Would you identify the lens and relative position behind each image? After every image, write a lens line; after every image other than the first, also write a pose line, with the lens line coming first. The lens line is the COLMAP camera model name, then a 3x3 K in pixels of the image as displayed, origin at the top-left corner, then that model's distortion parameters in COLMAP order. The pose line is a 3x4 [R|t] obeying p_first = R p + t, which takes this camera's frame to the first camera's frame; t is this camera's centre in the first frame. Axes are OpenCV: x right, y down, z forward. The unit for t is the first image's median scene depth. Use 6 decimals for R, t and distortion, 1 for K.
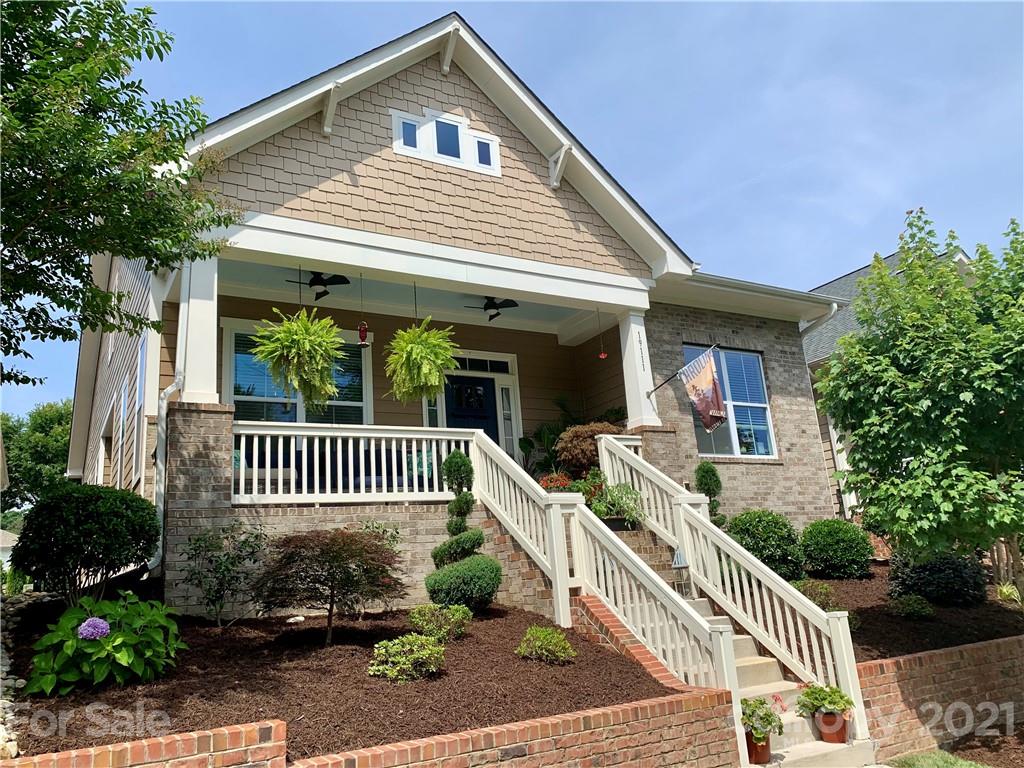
lens RADIAL K [[774.1, 0, 503.9], [0, 774.1, 383.9], [0, 0, 1]] dist [0.001928, -0.002871]
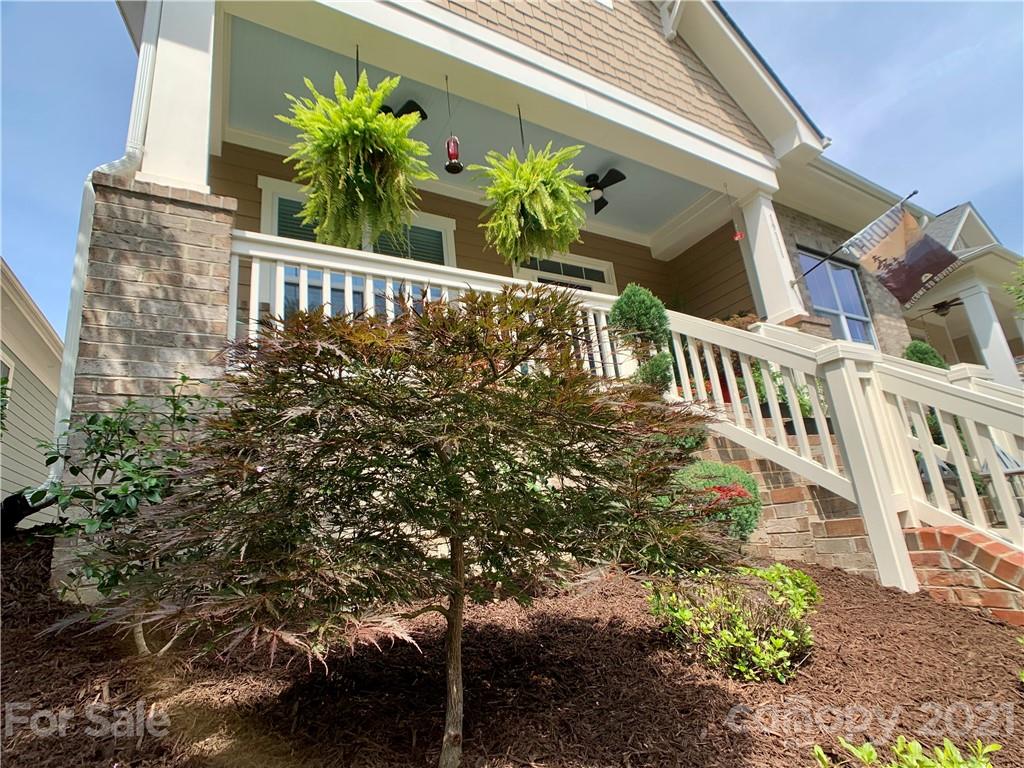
lens RADIAL K [[503.1, 0, 519.8], [0, 503.1, 397.3], [0, 0, 1]] dist [-0.027481, -0.000119]
pose [[0.999379, -0.033707, 0.010225, -0.145534], [0.033638, 0.999411, 0.006859, 0.156249], [-0.010451, -0.006511, 0.999924, 0.599211]]
